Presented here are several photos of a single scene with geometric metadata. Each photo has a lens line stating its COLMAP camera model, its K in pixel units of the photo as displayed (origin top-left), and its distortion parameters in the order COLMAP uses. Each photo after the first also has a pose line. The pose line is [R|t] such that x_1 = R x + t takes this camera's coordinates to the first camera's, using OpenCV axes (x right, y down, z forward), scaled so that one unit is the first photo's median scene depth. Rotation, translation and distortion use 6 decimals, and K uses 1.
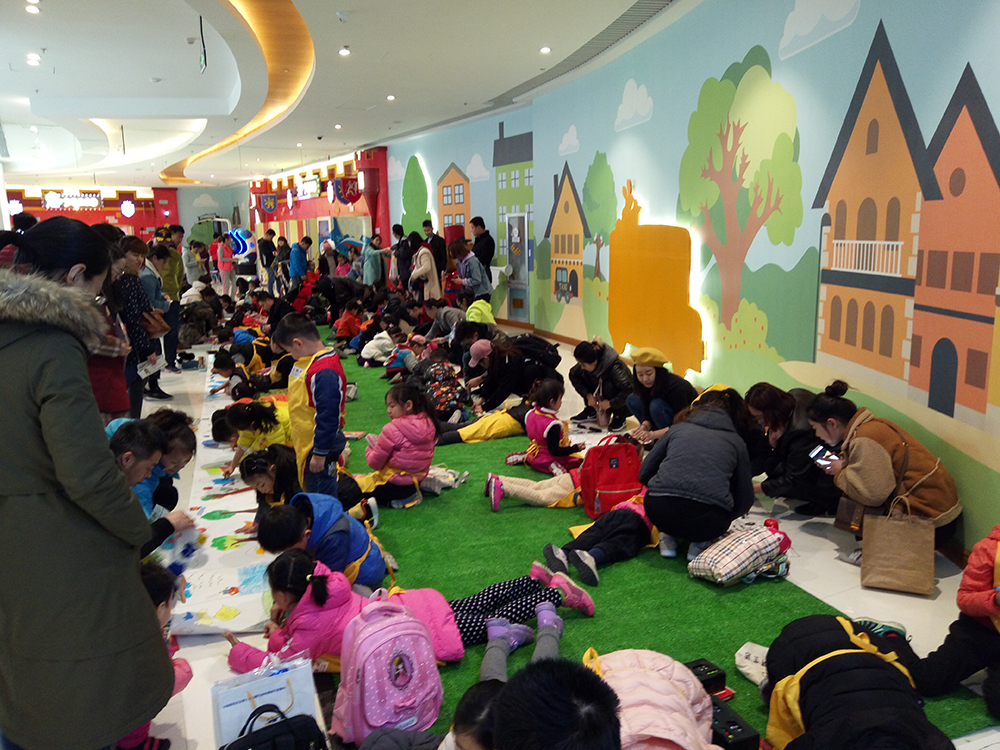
lens RADIAL K [[770.7, 0, 500.0], [0, 770.7, 375.0], [0, 0, 1]] dist [0.034356, -0.066182]
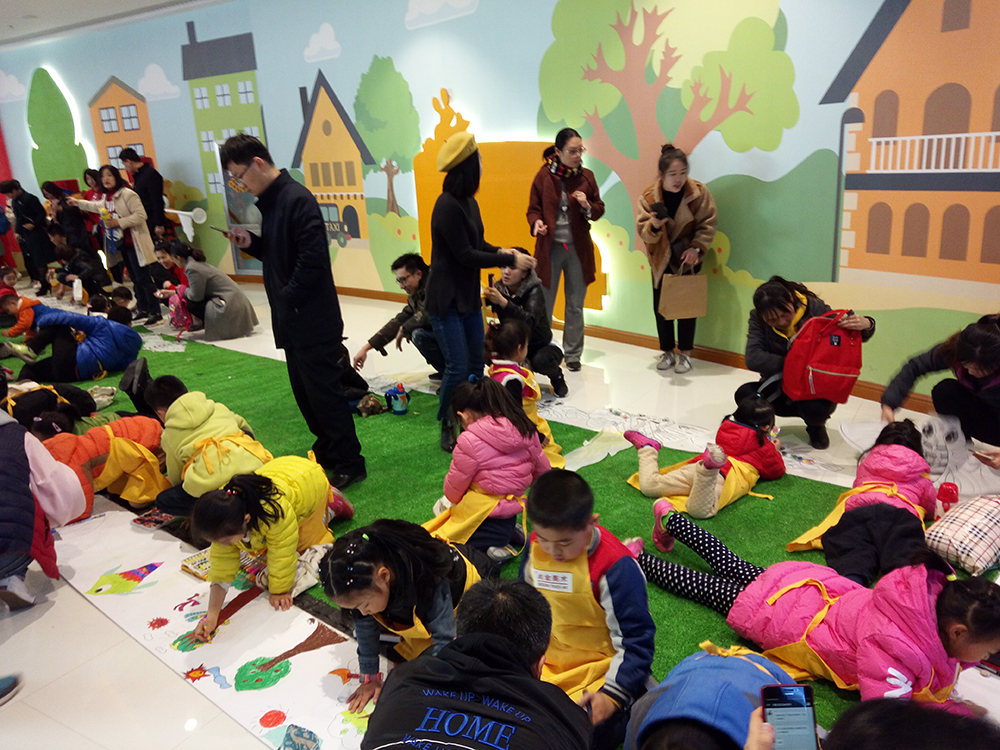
lens RADIAL K [[770.7, 0, 500.0], [0, 770.7, 375.0], [0, 0, 1]] dist [0.034356, -0.066182]
pose [[0.872838, -0.151368, 0.463941, -0.182274], [0.117533, 0.987899, 0.101196, -0.022725], [-0.473645, -0.033799, 0.880067, 0.200041]]
